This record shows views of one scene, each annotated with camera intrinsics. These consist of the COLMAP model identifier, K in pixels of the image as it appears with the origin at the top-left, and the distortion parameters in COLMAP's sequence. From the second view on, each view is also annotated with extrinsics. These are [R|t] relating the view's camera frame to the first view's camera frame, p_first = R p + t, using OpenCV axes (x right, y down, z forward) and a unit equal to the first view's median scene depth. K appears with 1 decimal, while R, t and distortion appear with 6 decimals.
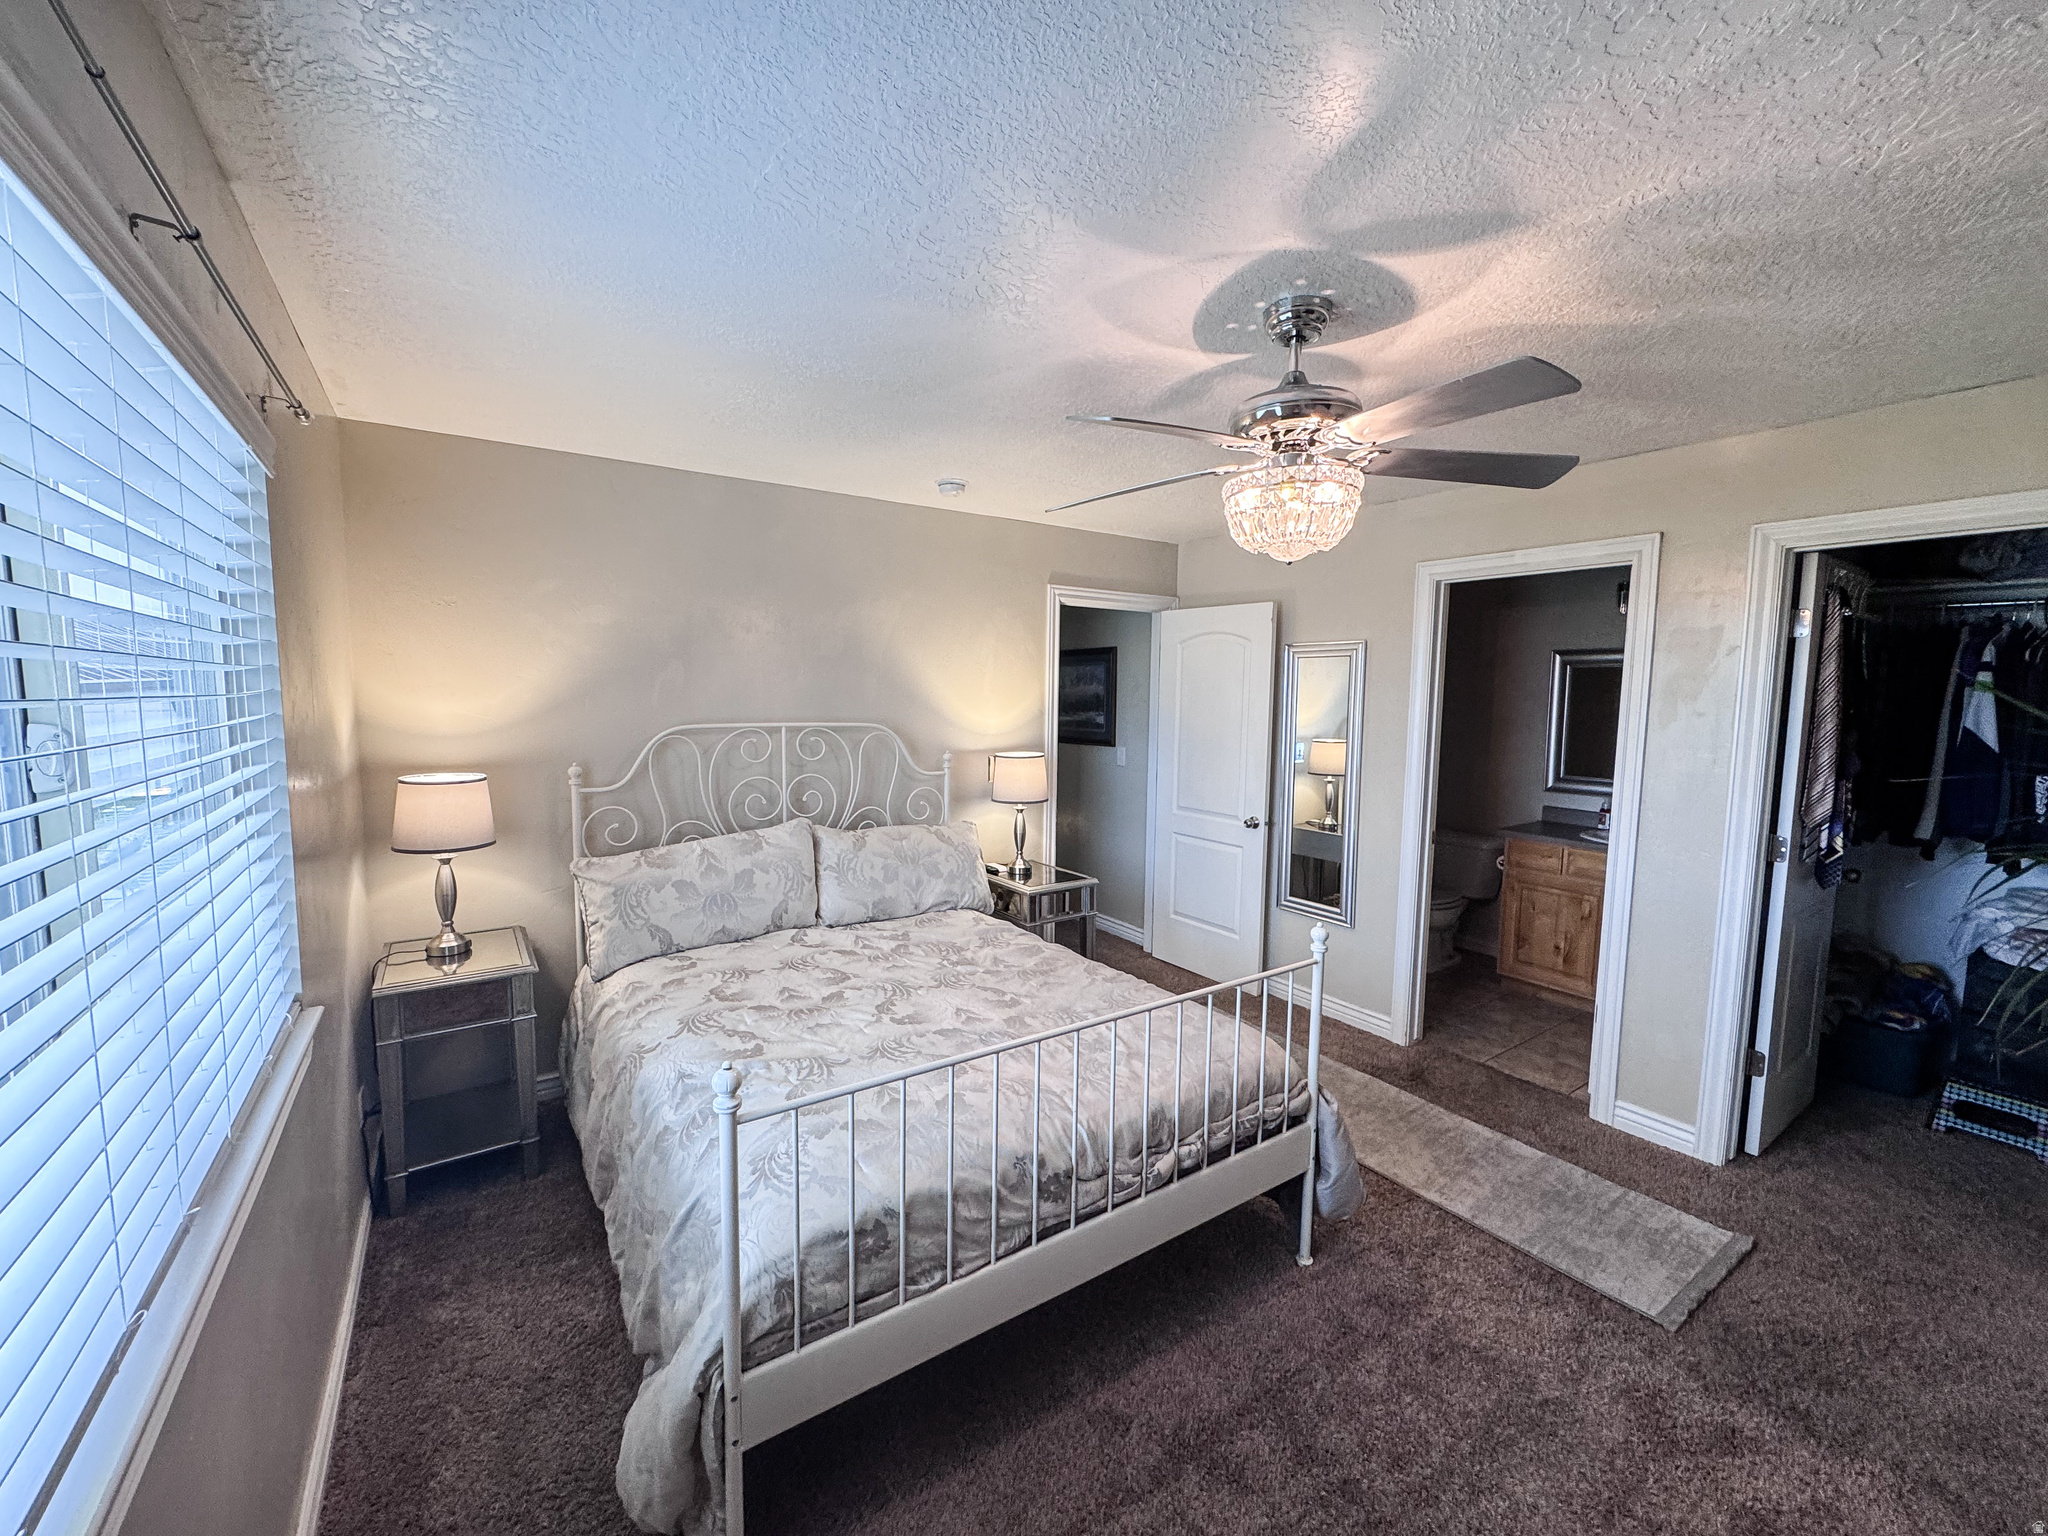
lens RADIAL K [[819.1, 0, 1024.0], [0, 819.1, 768.0], [0, 0, 1]] dist [0.000374, -0.000145]
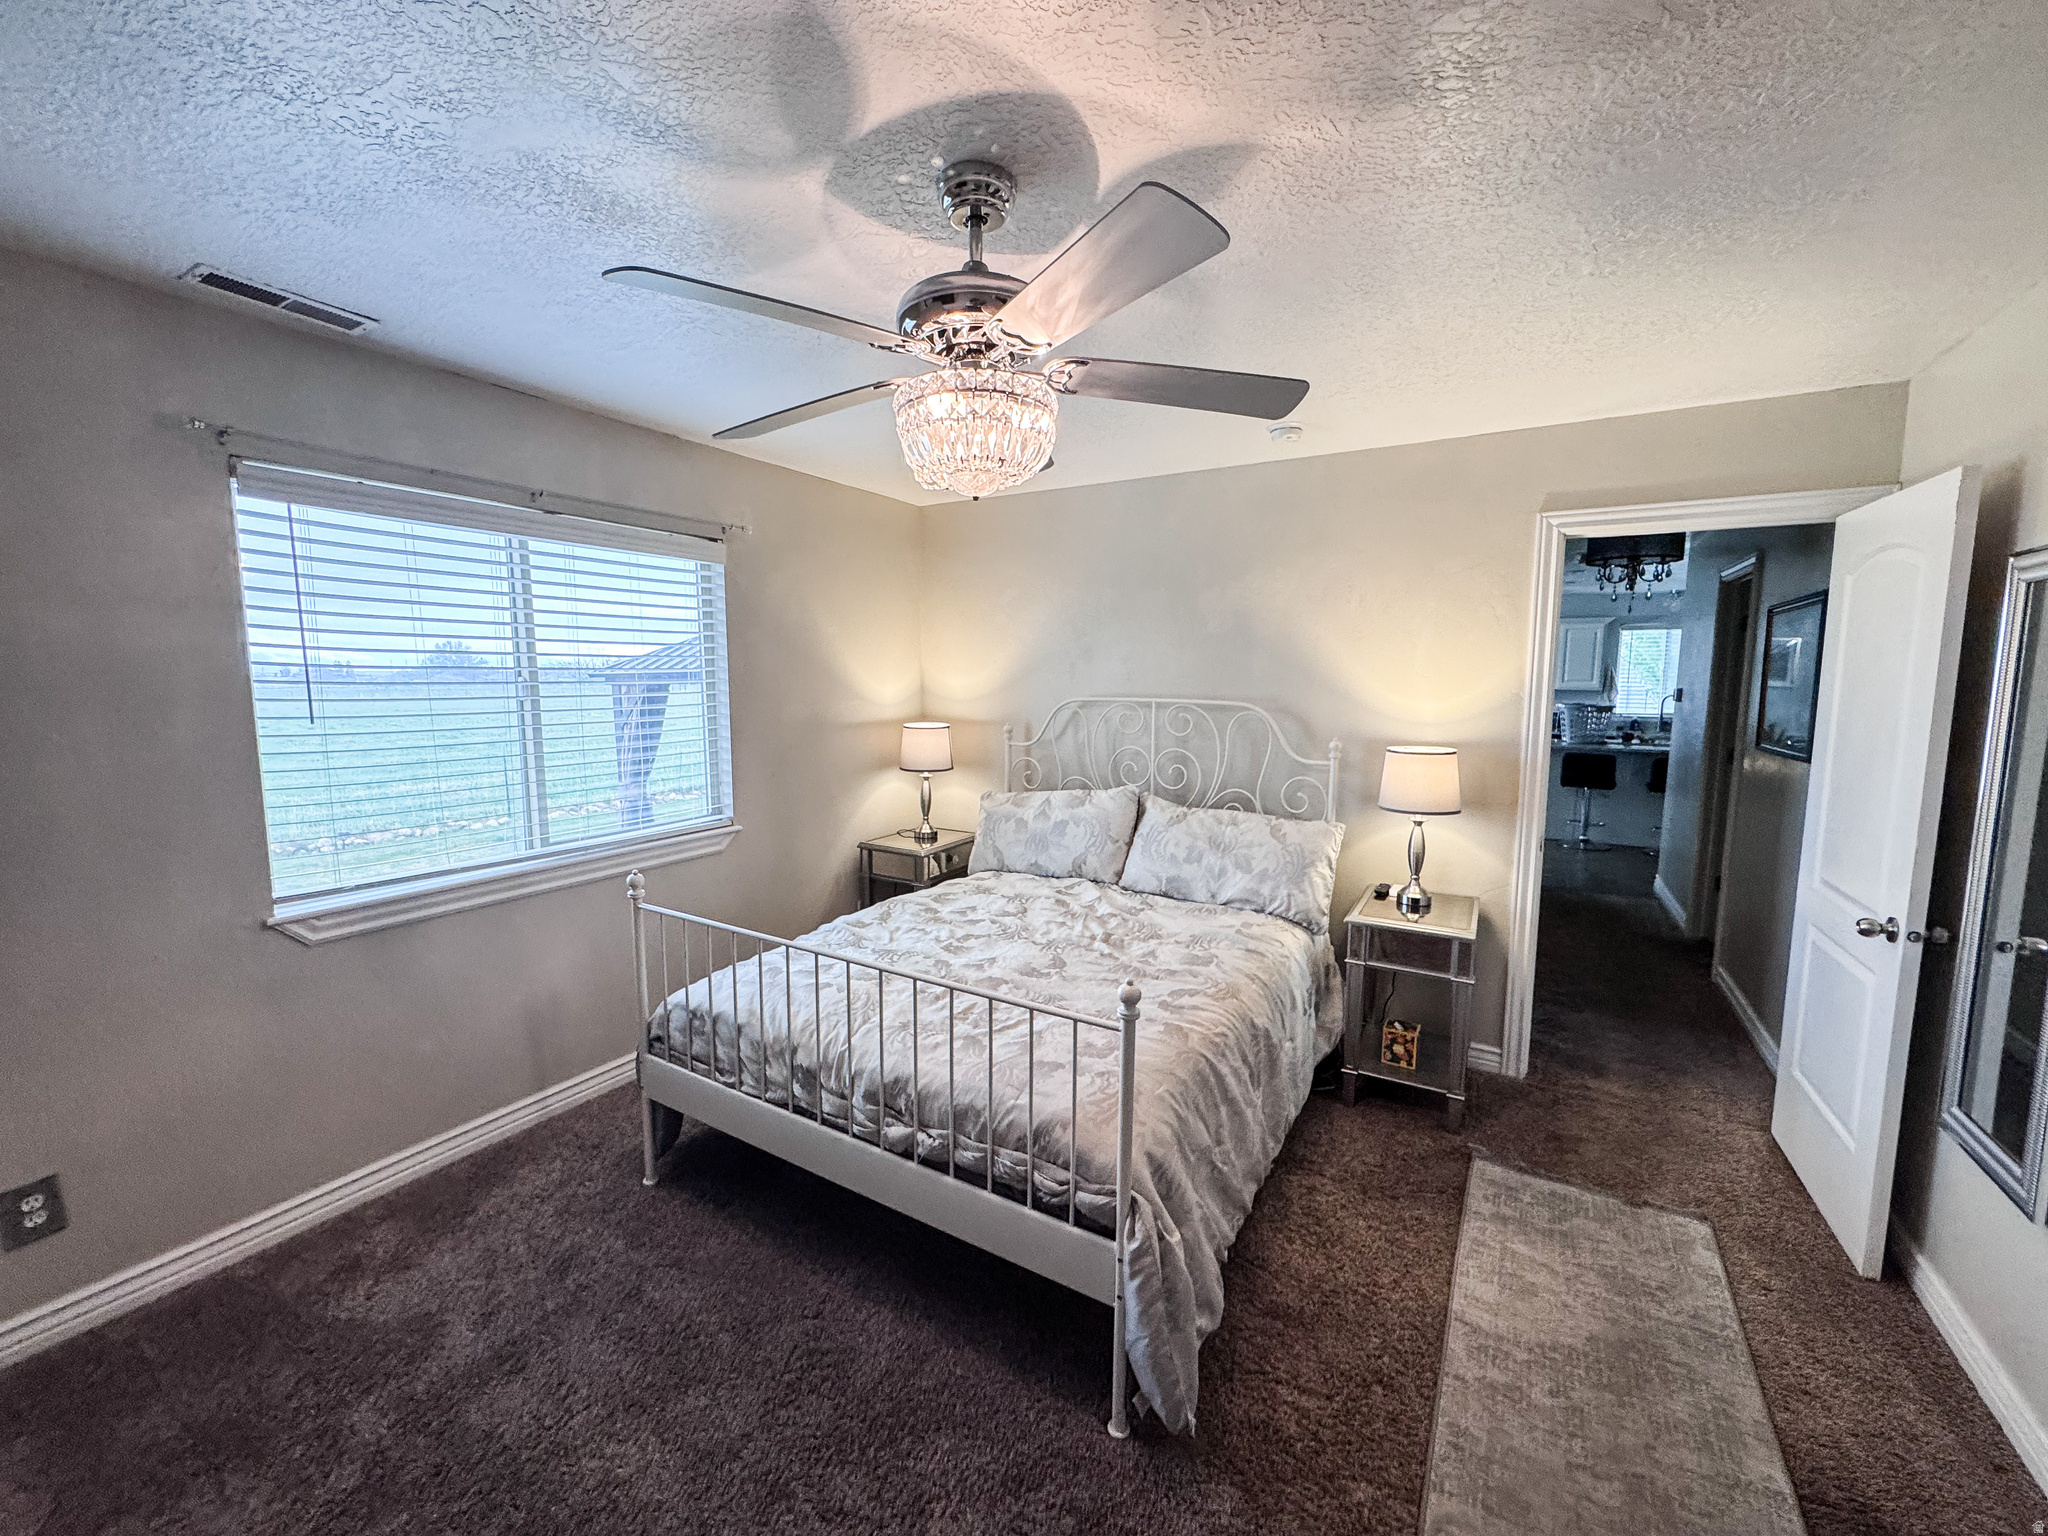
lens RADIAL K [[819.1, 0, 1024.0], [0, 819.1, 768.0], [0, 0, 1]] dist [0.000374, -0.000145]
pose [[0.410912, 0.095485, -0.906661, 0.787249], [-0.084885, 0.994187, 0.066231, -0.027498], [0.907715, 0.049747, 0.416629, 0.502601]]
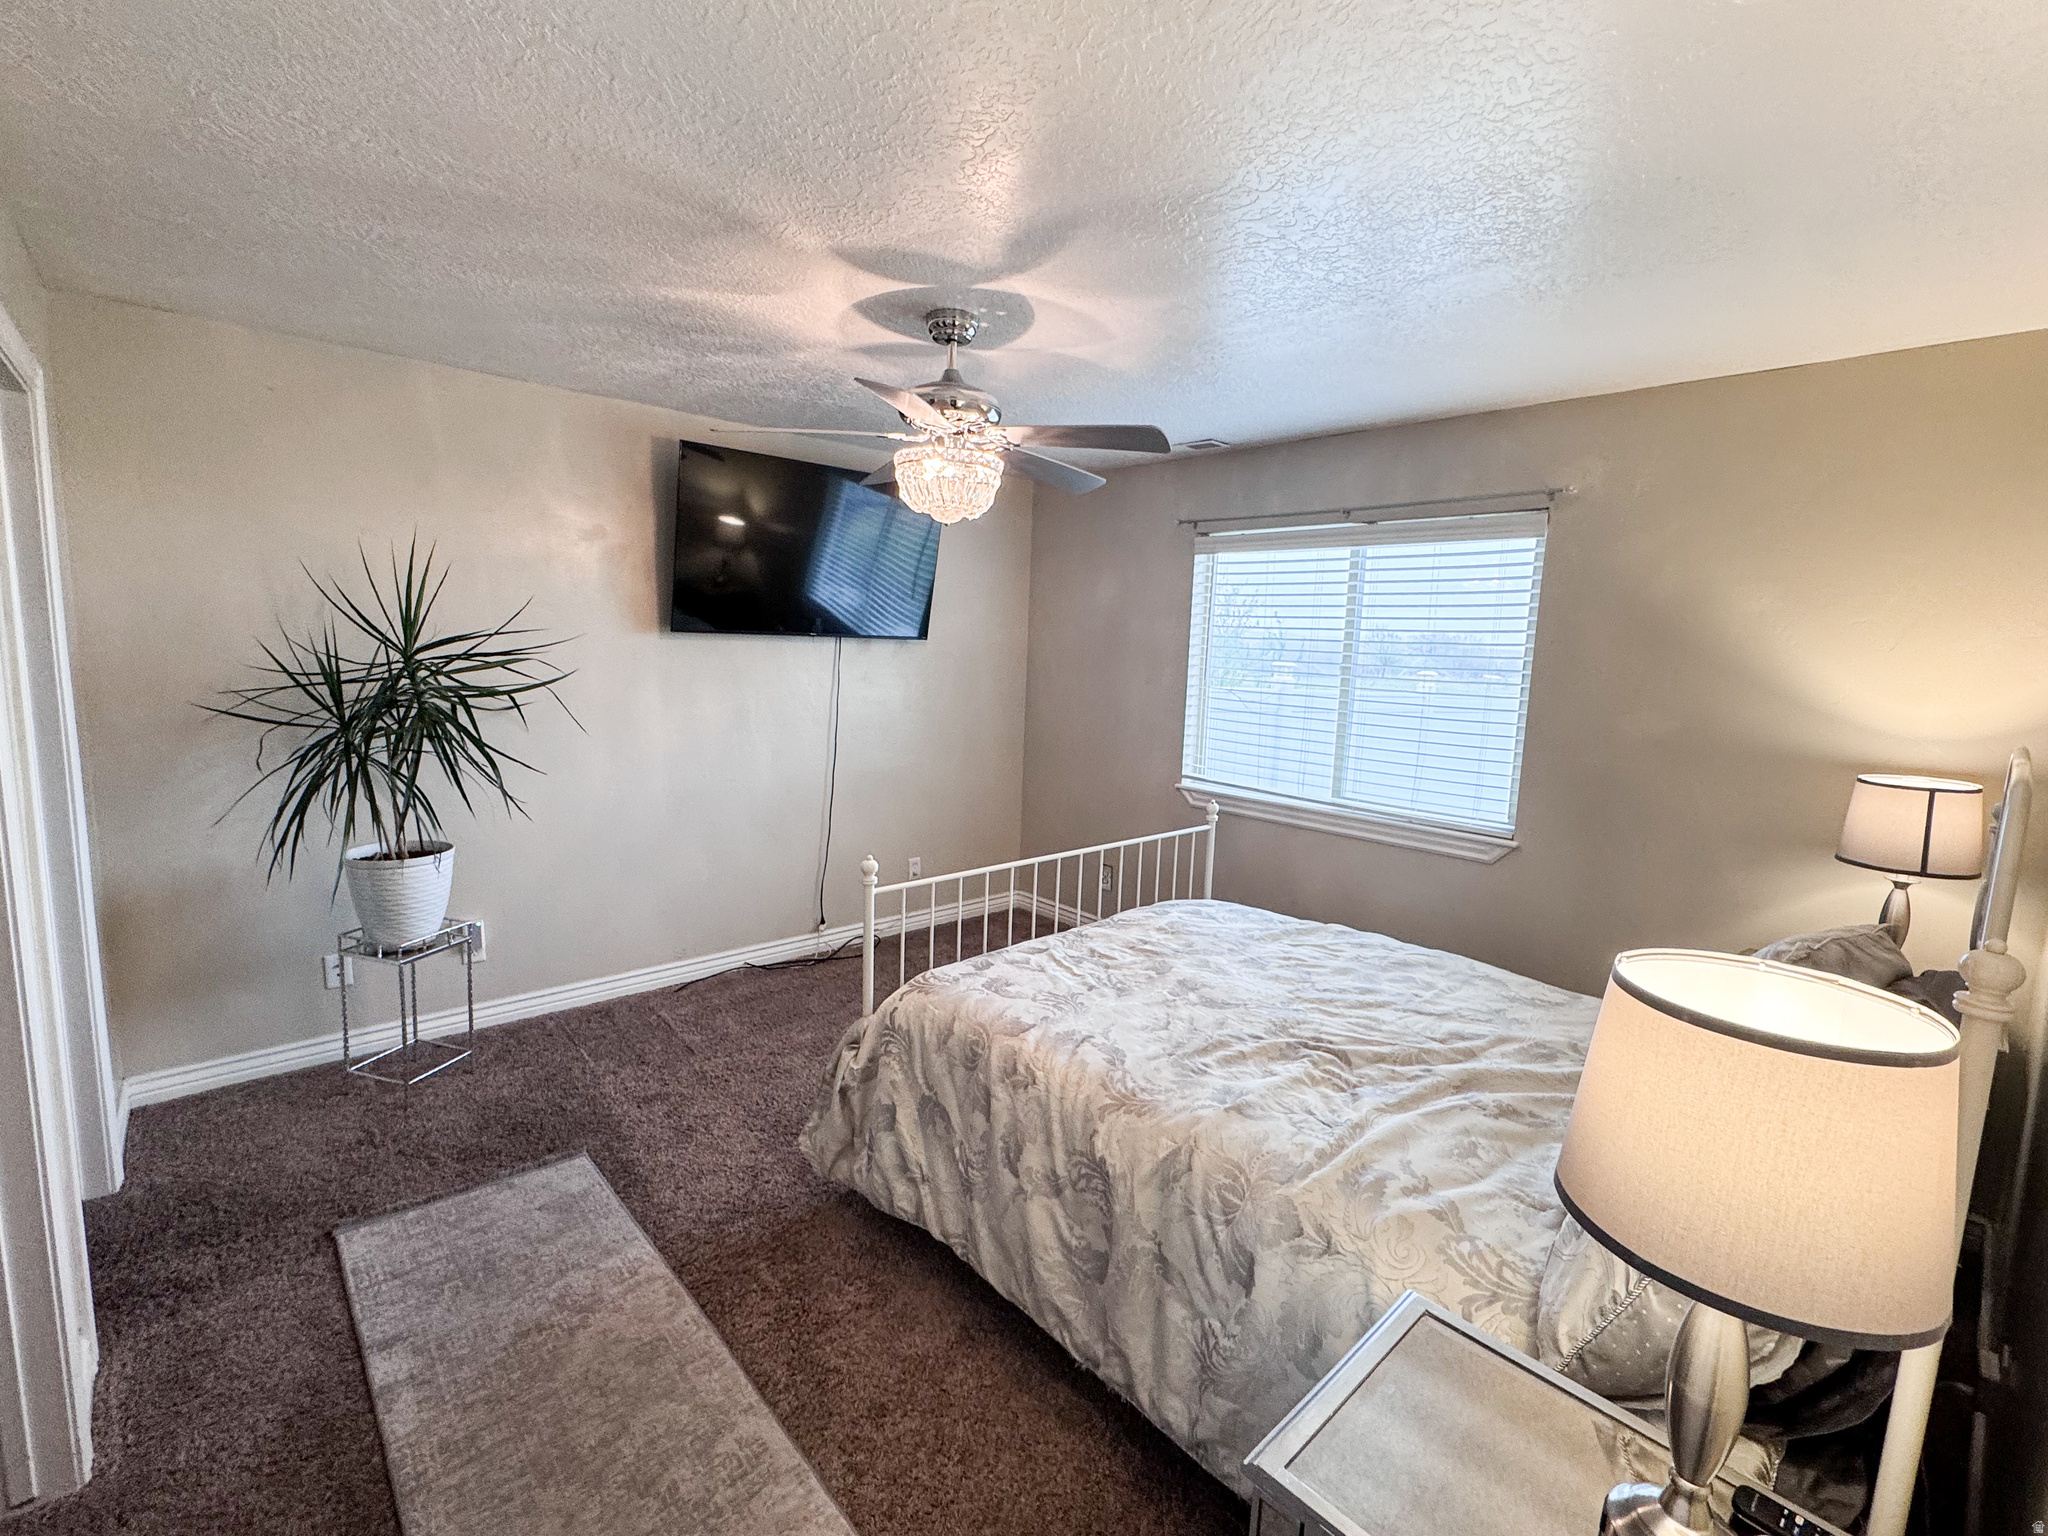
lens RADIAL K [[898.0, 0, 1024.0], [0, 898.0, 768.0], [0, 0, 1]] dist [-0.000104, -0.000130]
pose [[-0.989432, -0.027513, -0.142366, 0.274869], [-0.060055, 0.971421, 0.229642, -0.149088], [0.131979, 0.235764, -0.962807, 1.697365]]
